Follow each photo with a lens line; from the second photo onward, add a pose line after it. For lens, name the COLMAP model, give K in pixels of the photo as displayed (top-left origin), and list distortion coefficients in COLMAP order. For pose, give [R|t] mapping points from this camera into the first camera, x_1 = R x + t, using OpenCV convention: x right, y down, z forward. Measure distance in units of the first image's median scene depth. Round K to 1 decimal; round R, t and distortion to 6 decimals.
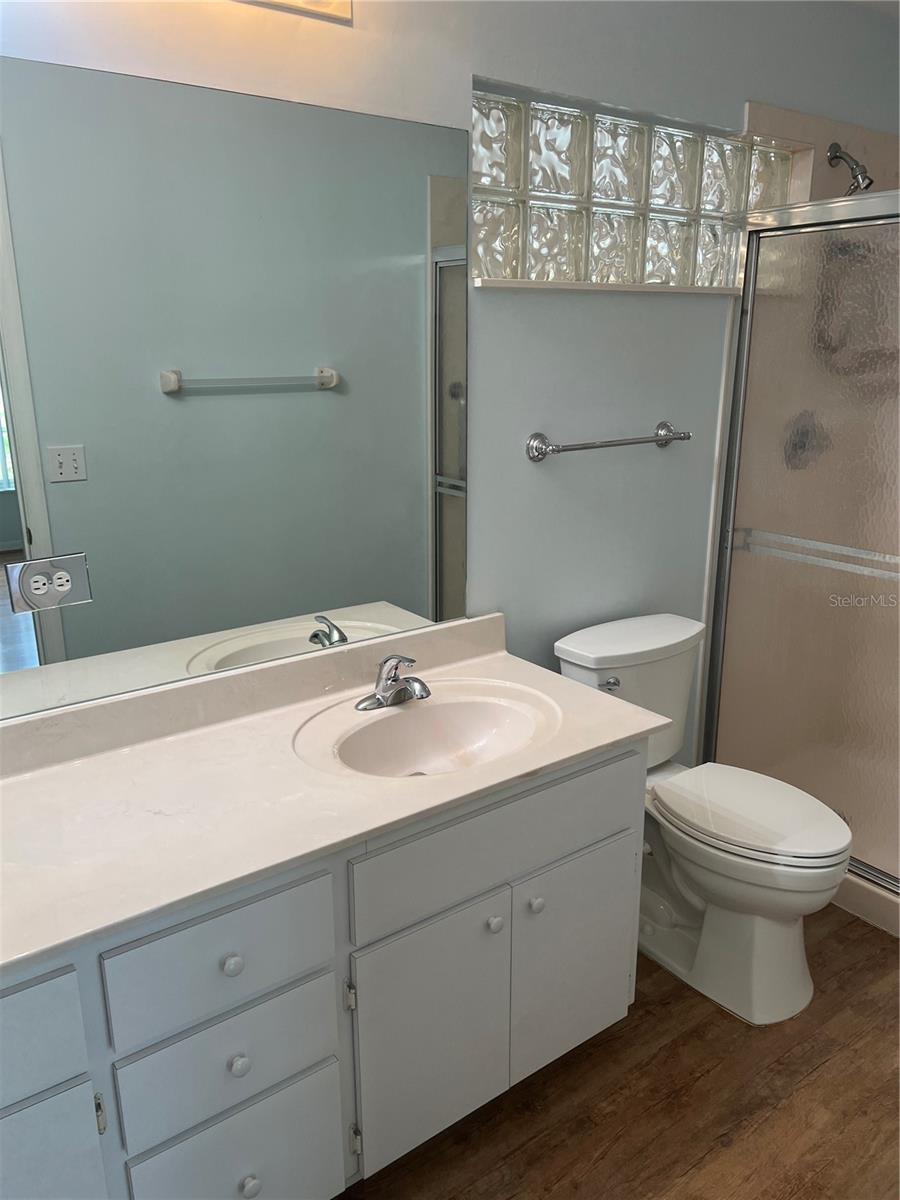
lens RADIAL K [[912.9, 0, 450.0], [0, 912.9, 600.0], [0, 0, 1]] dist [0.067074, -0.066405]
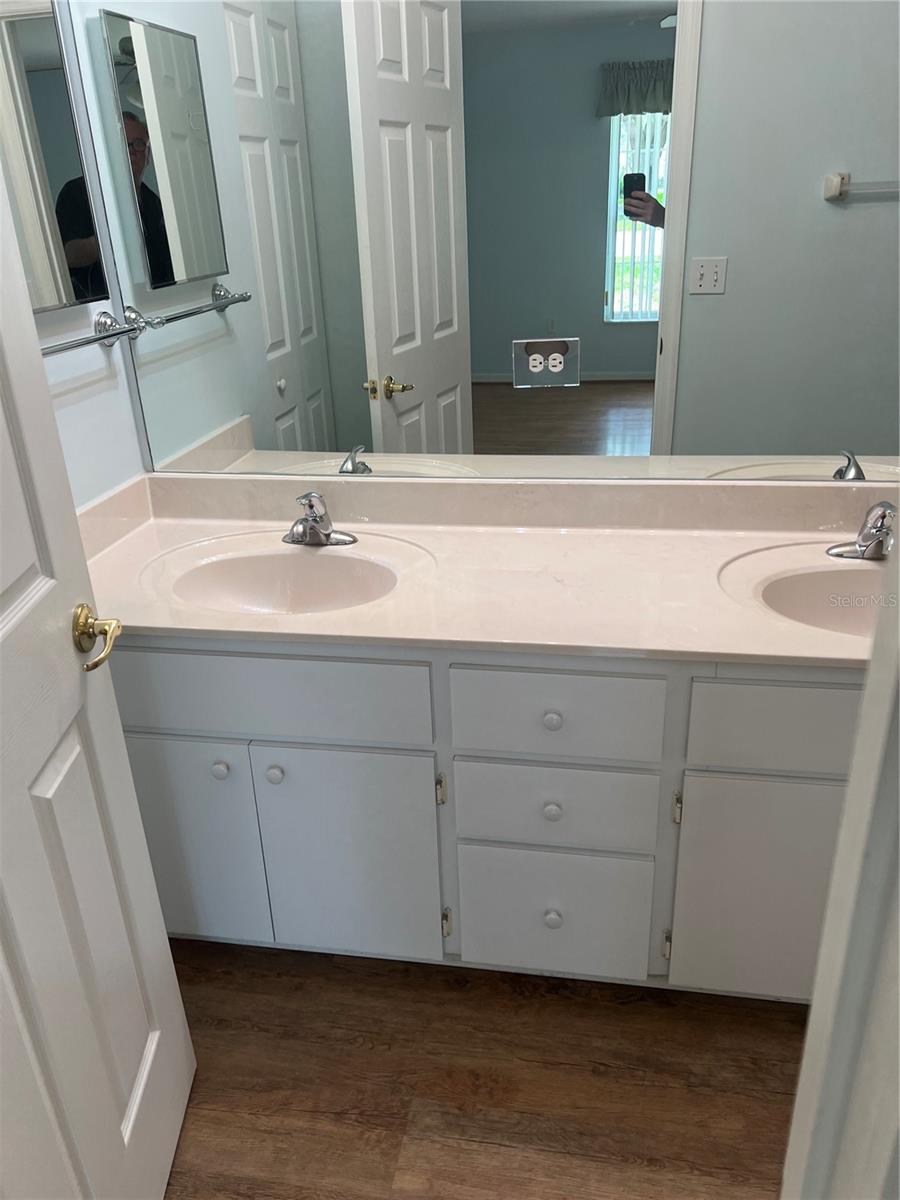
lens RADIAL K [[912.9, 0, 450.0], [0, 912.9, 600.0], [0, 0, 1]] dist [0.067074, -0.066405]
pose [[0.688149, 0.275426, -0.671261, 0.267525], [-0.167023, 0.960437, 0.222853, 0.025269], [0.706083, -0.041241, 0.706927, 0.107893]]
